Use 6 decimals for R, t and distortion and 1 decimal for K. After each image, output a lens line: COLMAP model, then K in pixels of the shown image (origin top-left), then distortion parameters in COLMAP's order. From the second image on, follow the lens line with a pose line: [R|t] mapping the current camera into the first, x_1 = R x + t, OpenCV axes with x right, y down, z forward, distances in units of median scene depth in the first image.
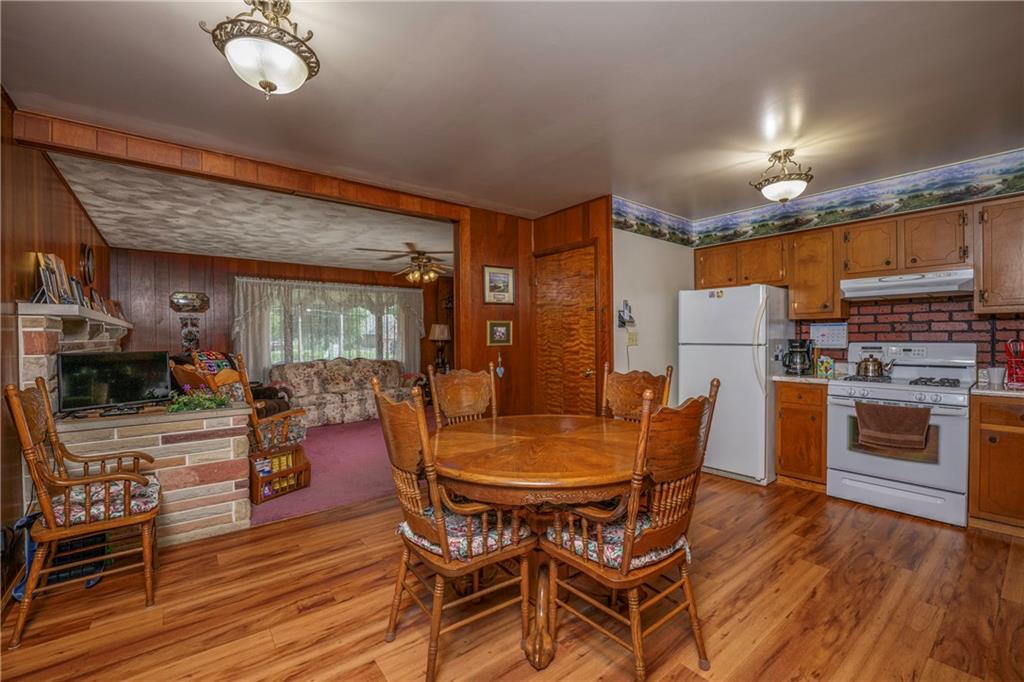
lens RADIAL K [[438.2, 0, 512.0], [0, 438.2, 341.0], [0, 0, 1]] dist [-0.000631, -0.000016]
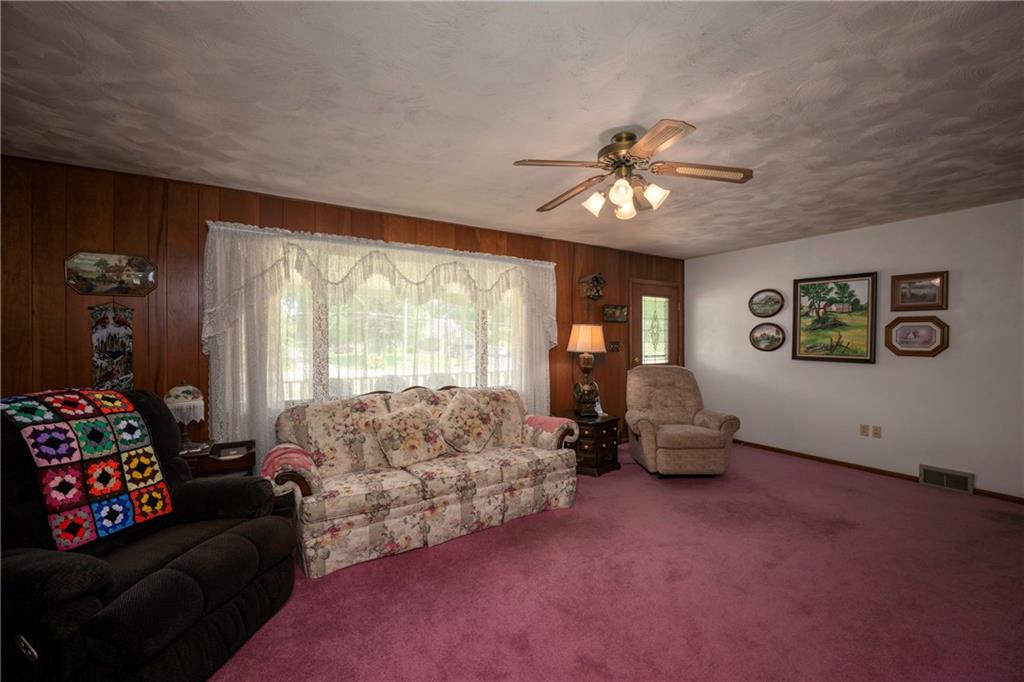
lens RADIAL K [[411.4, 0, 512.0], [0, 411.4, 341.0], [0, 0, 1]] dist [-0.019668, 0.000376]
pose [[0.993251, 0.005678, -0.115845, -0.247261], [-0.006662, 0.999945, -0.008109, -0.014854], [0.115793, 0.008826, 0.993234, 0.585852]]
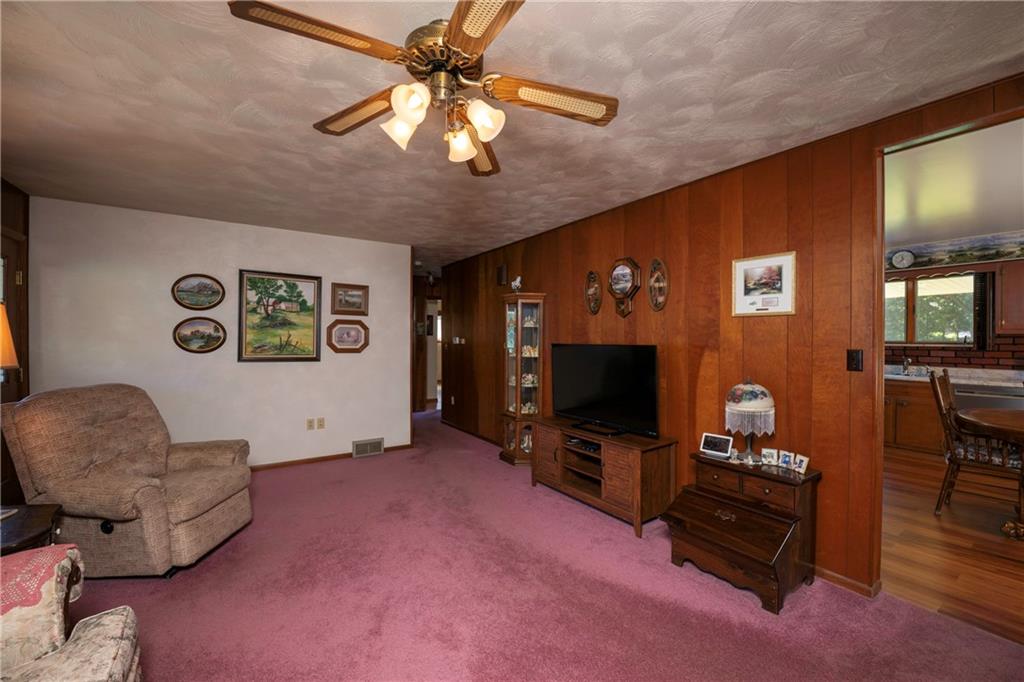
lens RADIAL K [[411.4, 0, 512.0], [0, 411.4, 341.0], [0, 0, 1]] dist [-0.019668, 0.000376]
pose [[0.079159, 0.002580, 0.996859, -0.449270], [0.006697, 0.999973, -0.003120, -0.018405], [-0.996839, 0.006923, 0.079140, 0.940516]]
